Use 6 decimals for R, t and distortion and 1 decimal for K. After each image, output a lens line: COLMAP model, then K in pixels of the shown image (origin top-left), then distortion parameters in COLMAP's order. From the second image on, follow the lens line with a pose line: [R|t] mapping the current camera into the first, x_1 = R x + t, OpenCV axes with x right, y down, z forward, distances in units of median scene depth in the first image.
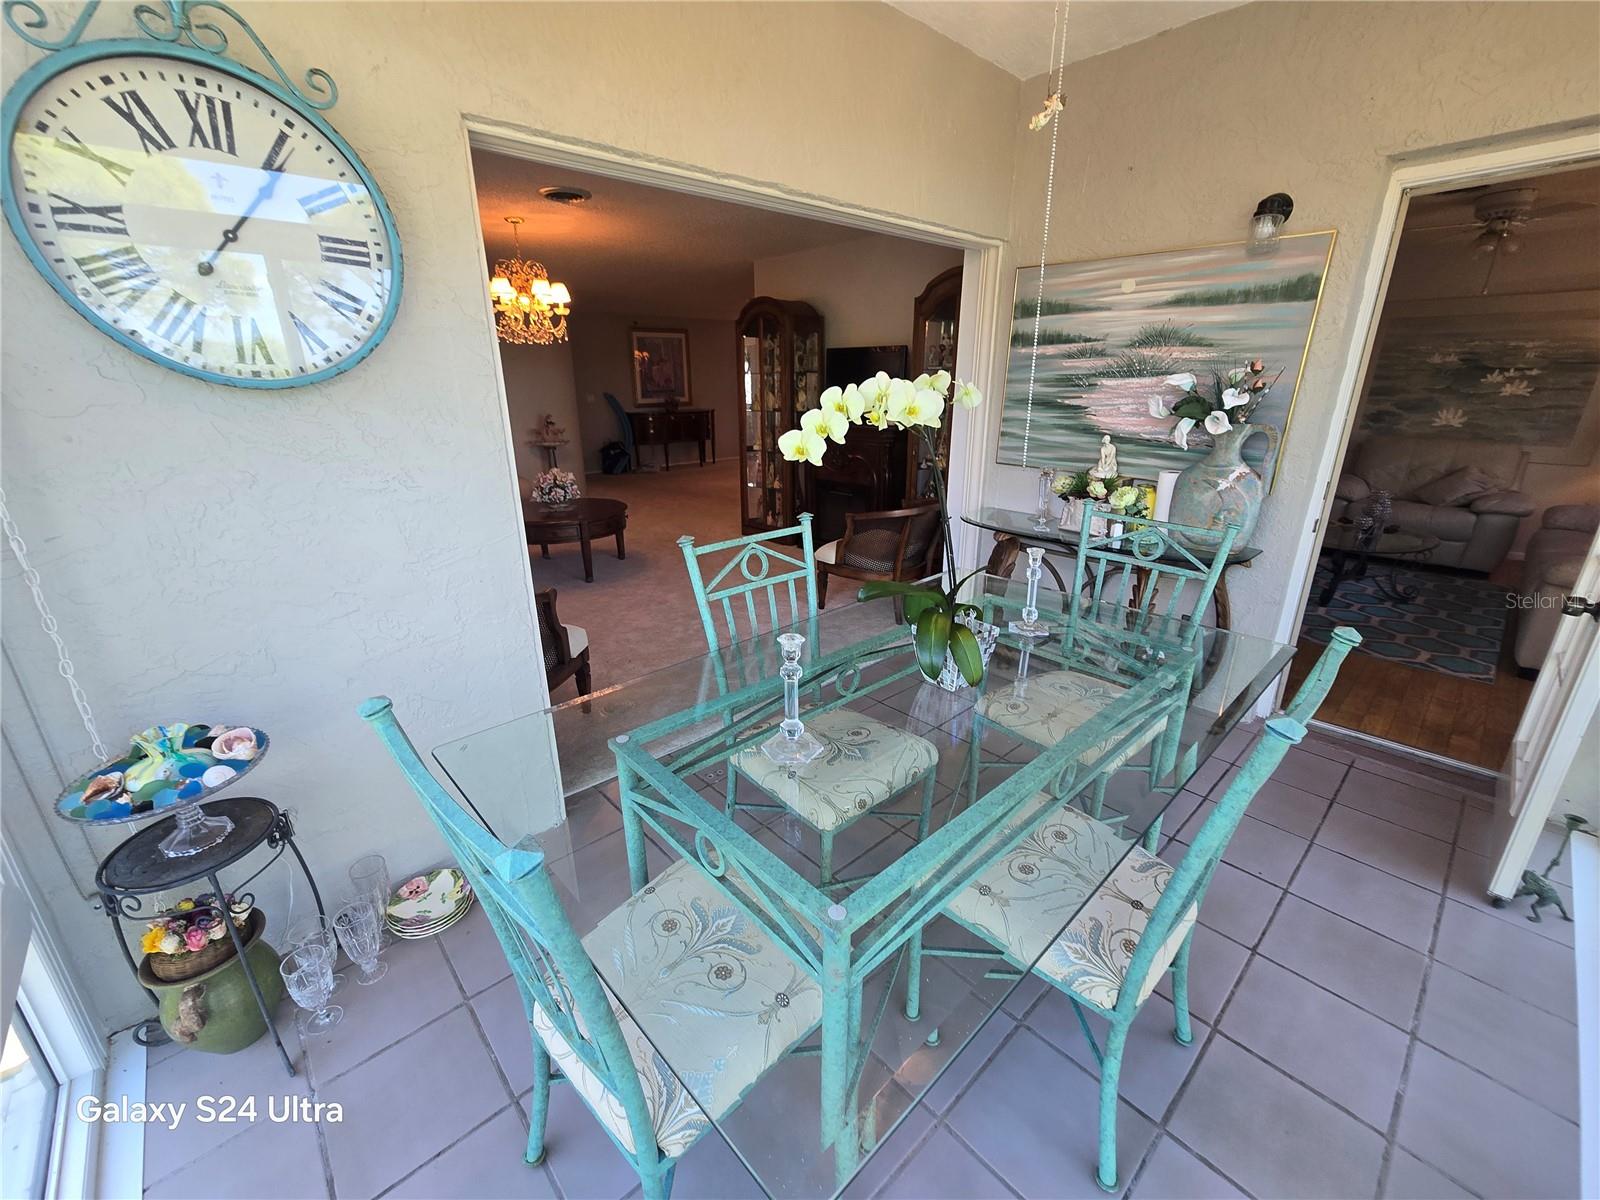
lens RADIAL K [[658.4, 0, 800.9], [0, 658.4, 599.2], [0, 0, 1]] dist [-0.010557, 0.001698]
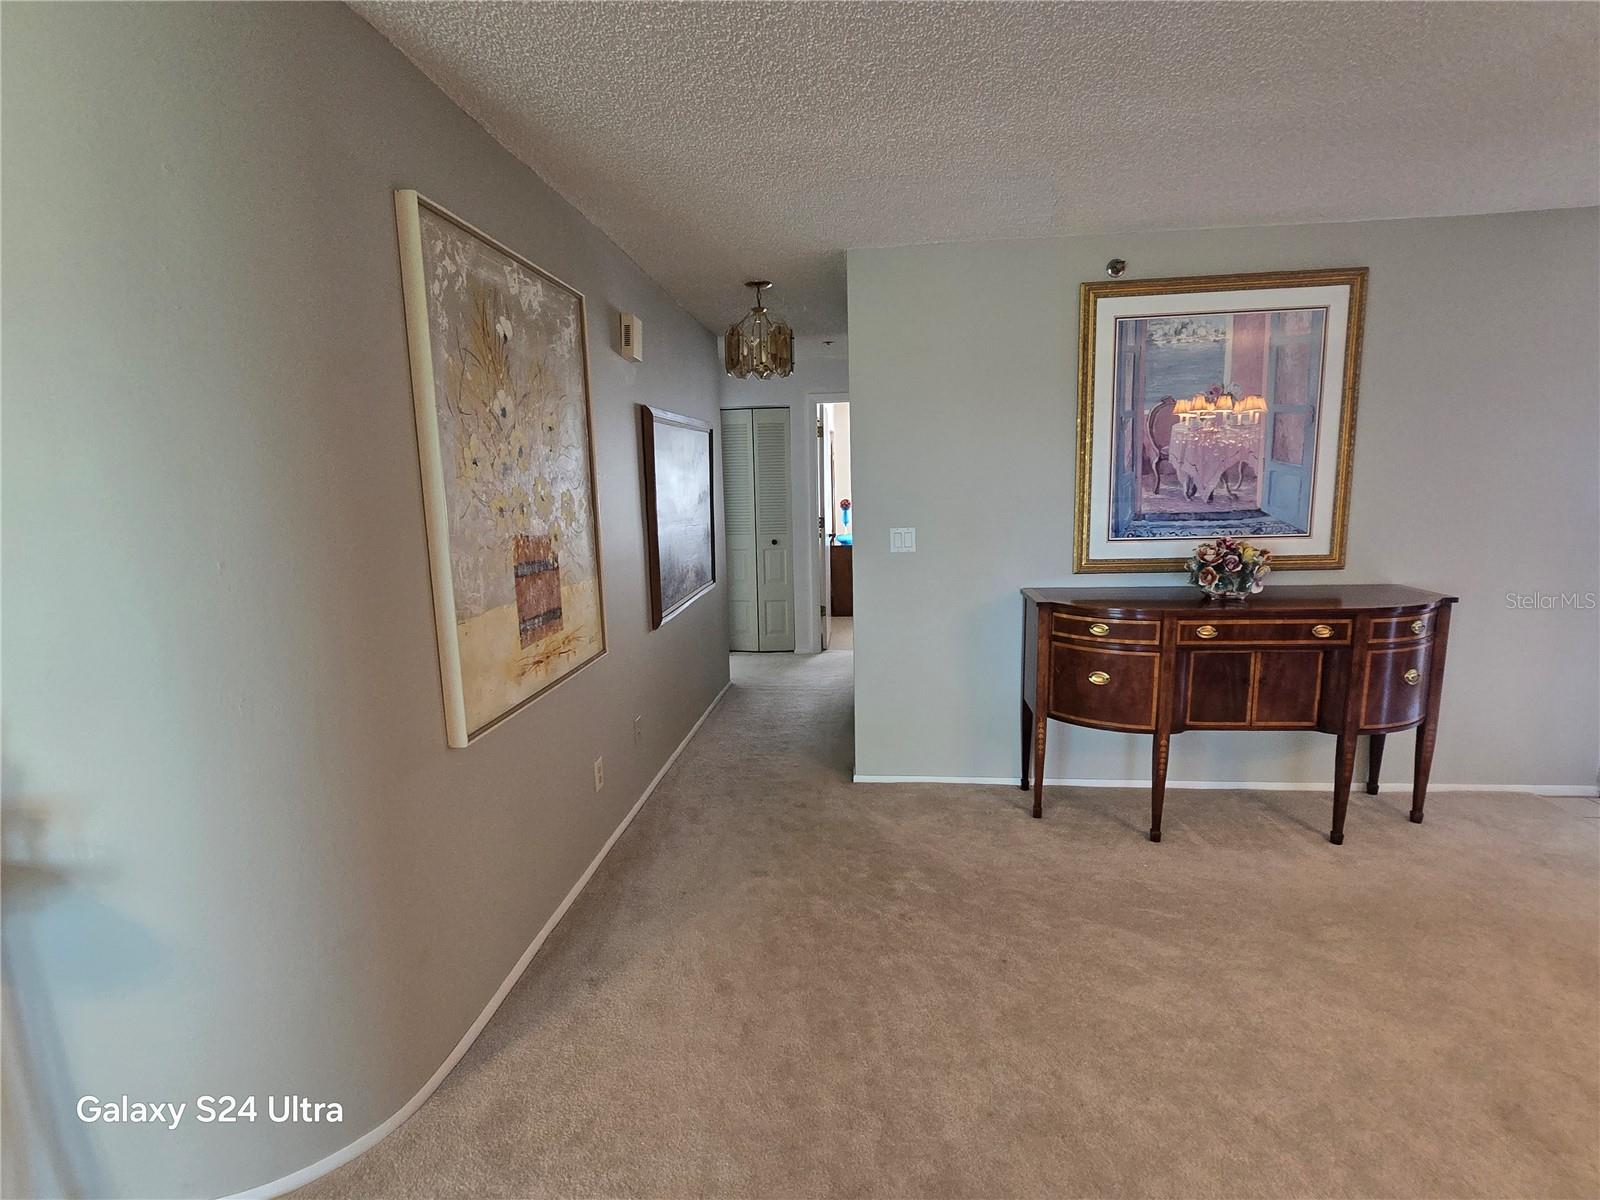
lens RADIAL K [[658.4, 0, 804.5], [0, 658.4, 602.8], [0, 0, 1]] dist [-0.010557, 0.001698]
pose [[0.648231, 0.100405, -0.754795, -0.113578], [-0.235378, 0.969141, -0.073229, -0.226491], [0.724150, 0.225132, 0.651861, 0.724426]]
